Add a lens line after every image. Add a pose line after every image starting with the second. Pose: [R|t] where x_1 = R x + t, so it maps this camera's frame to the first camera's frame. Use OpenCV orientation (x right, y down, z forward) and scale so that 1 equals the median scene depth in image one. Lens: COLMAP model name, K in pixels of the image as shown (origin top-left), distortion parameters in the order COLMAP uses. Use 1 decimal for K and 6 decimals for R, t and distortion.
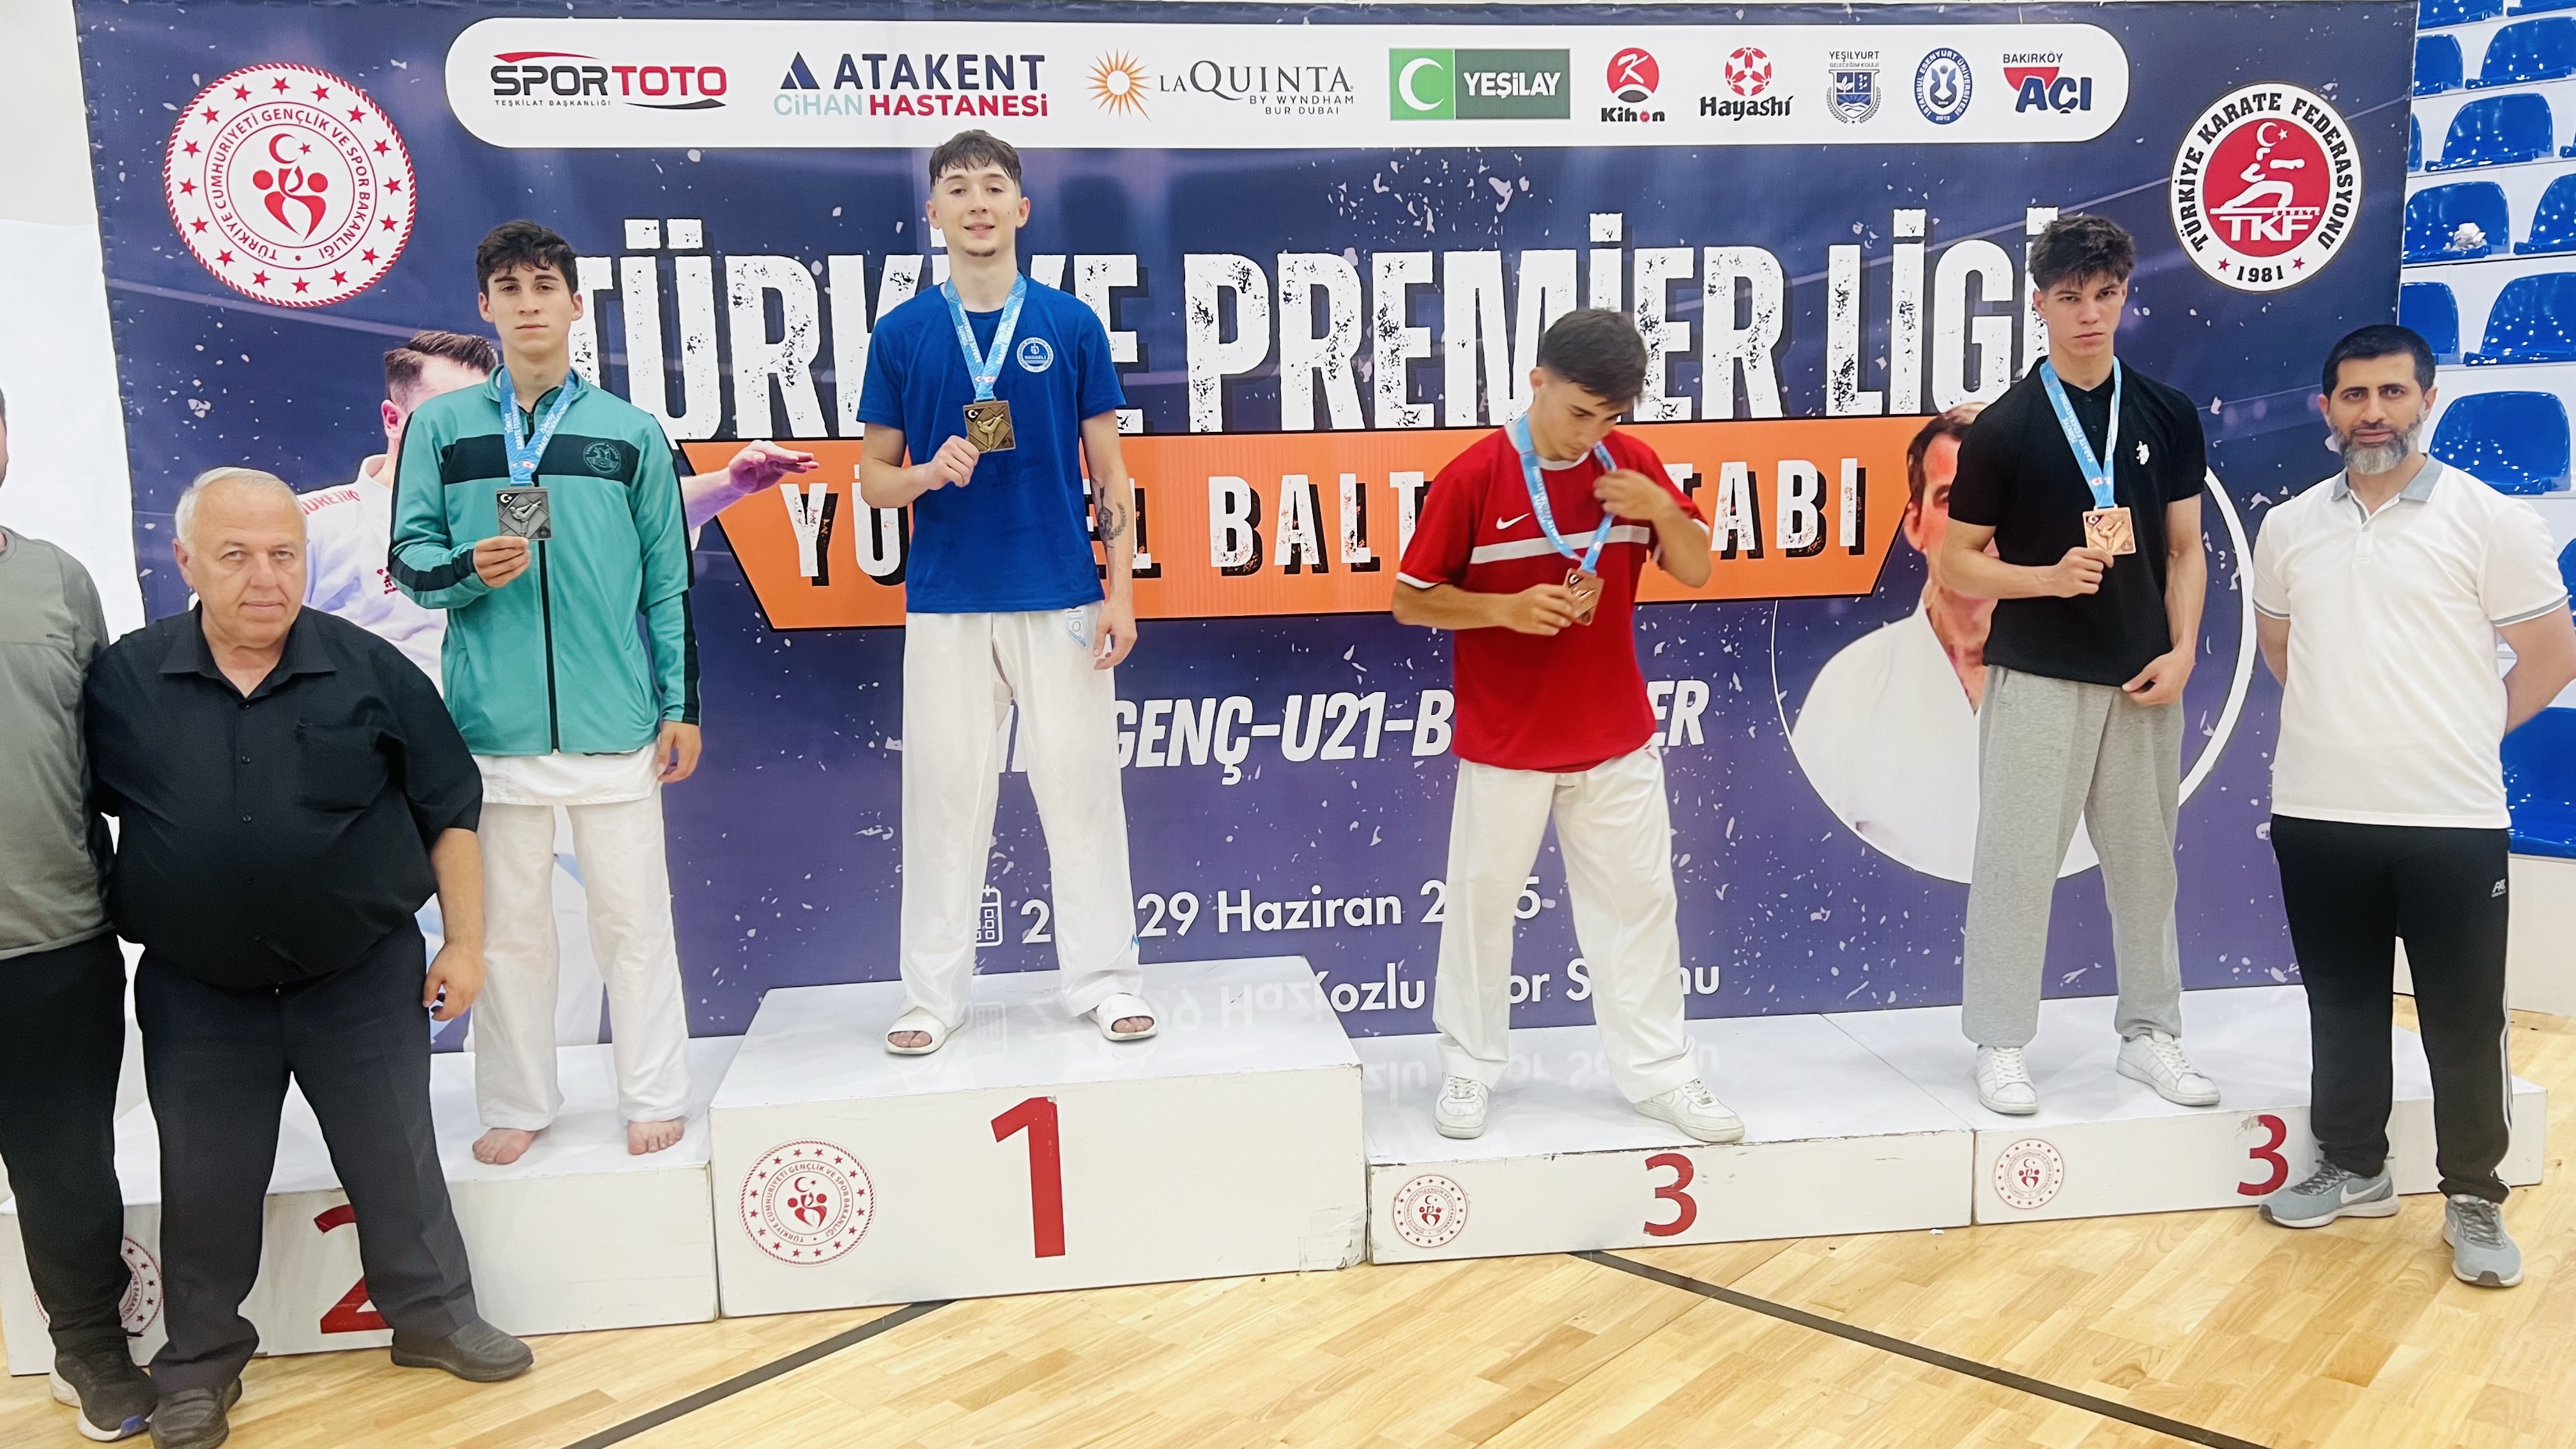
lens RADIAL K [[1934.3, 0, 1289.8], [0, 1934.3, 742.3], [0, 0, 1]] dist [0.046371, -0.051586]
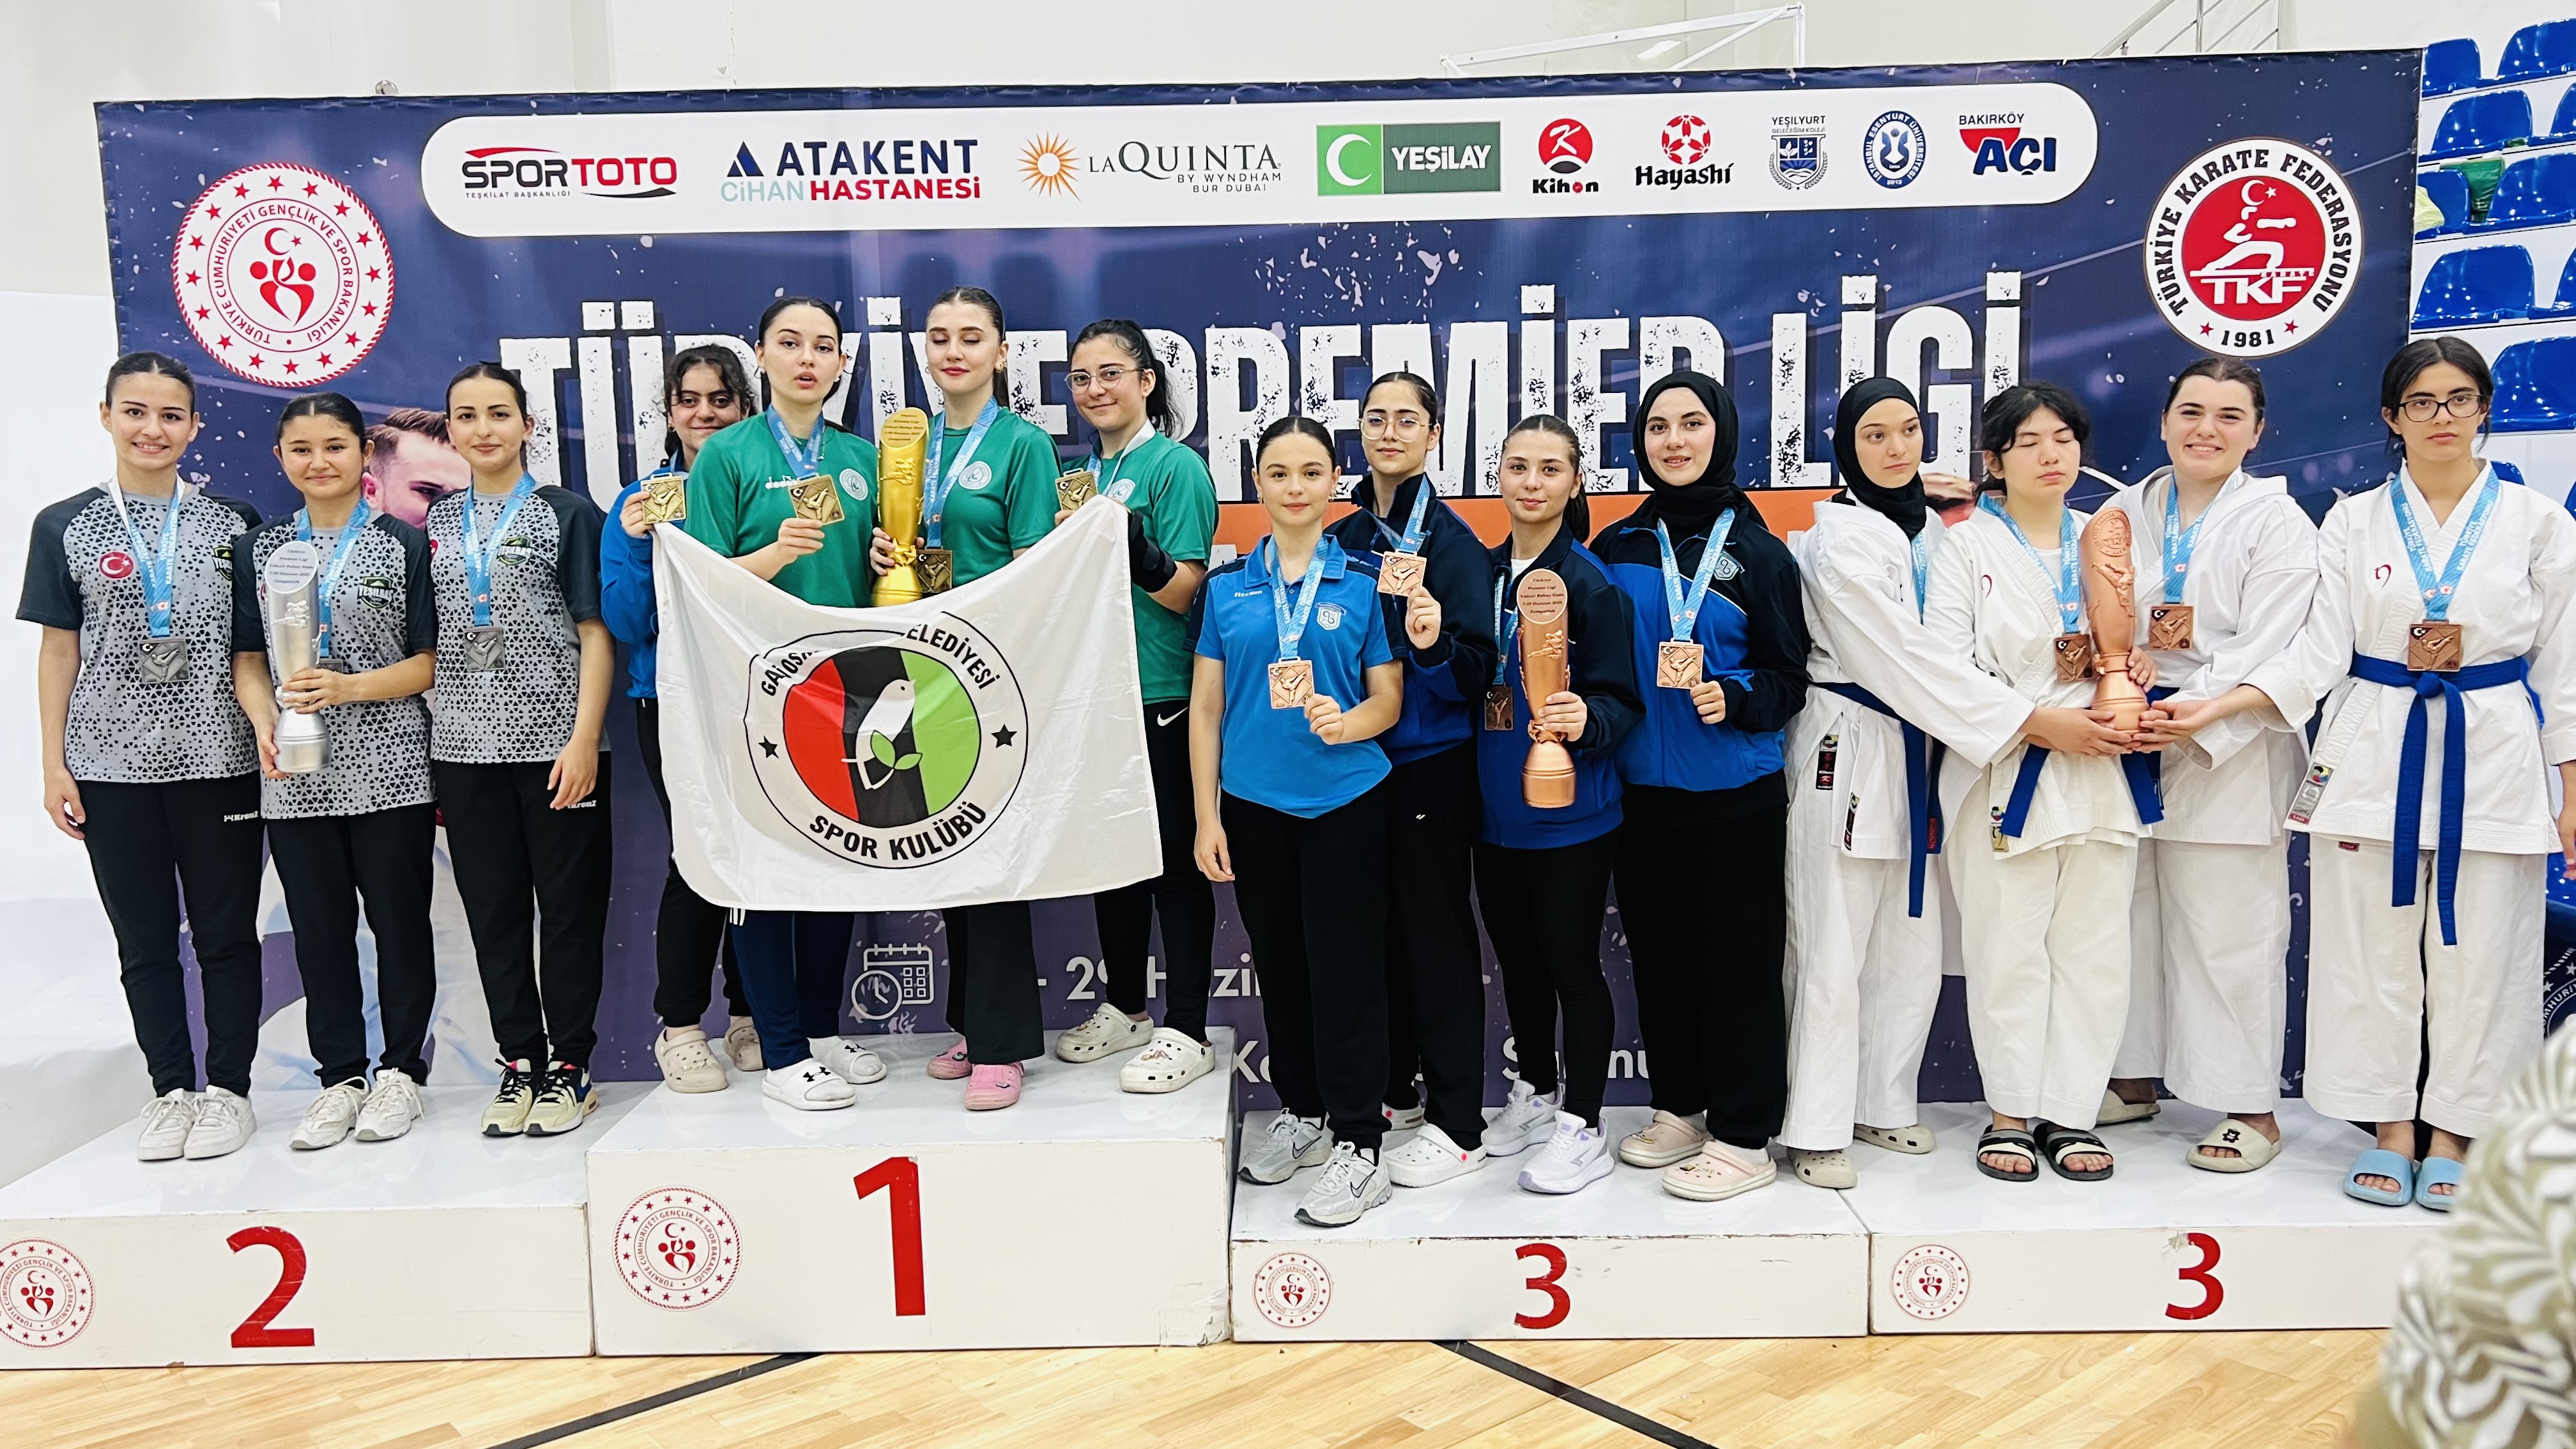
lens RADIAL K [[1904.0, 0, 1288.7], [0, 1904.0, 734.0], [0, 0, 1]] dist [0.051235, -0.058635]
pose [[0.991756, 0.017282, -0.126967, 0.166355], [-0.021072, 0.999370, -0.028575, -0.012216], [0.126393, 0.031015, 0.991495, 0.022922]]
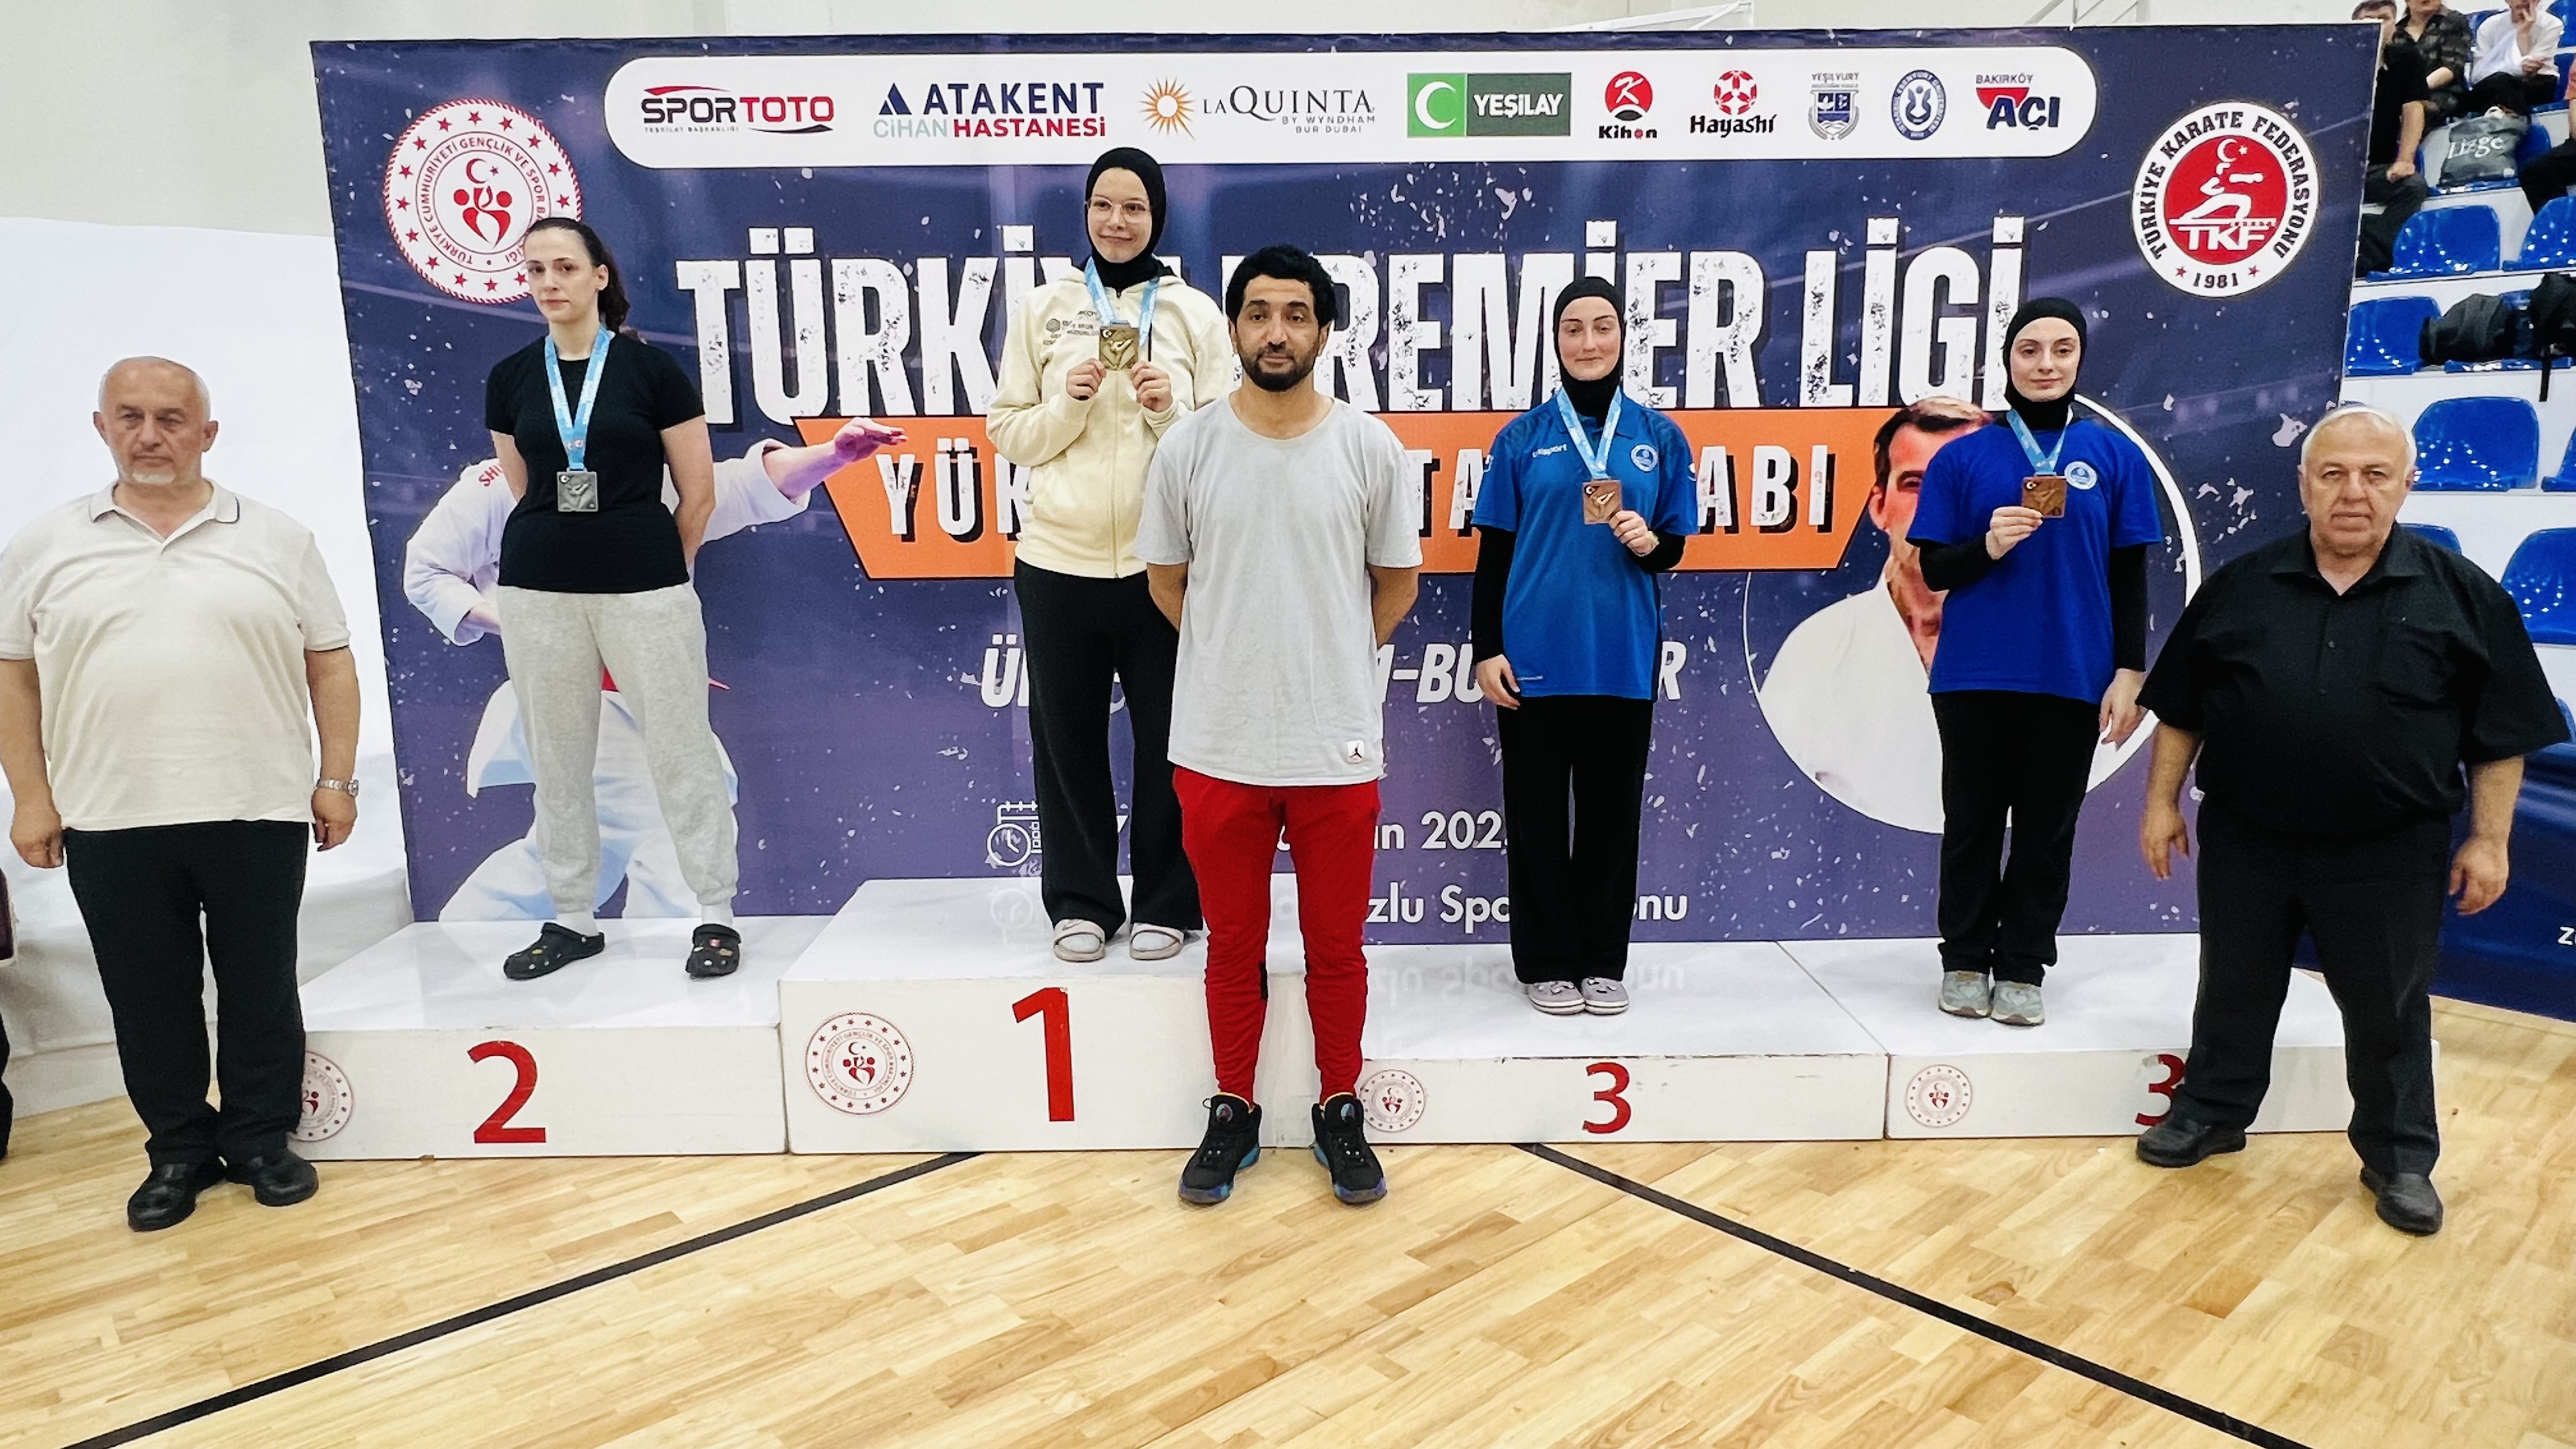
lens RADIAL K [[1569.8, 0, 1274.6], [0, 1569.8, 738.1], [0, 0, 1]] dist [-0.003248, -0.004824]
pose [[0.993541, 0.033207, -0.108508, 0.085029], [-0.028908, 0.998743, 0.040955, -0.007020], [0.109732, -0.037554, 0.993252, 0.073237]]
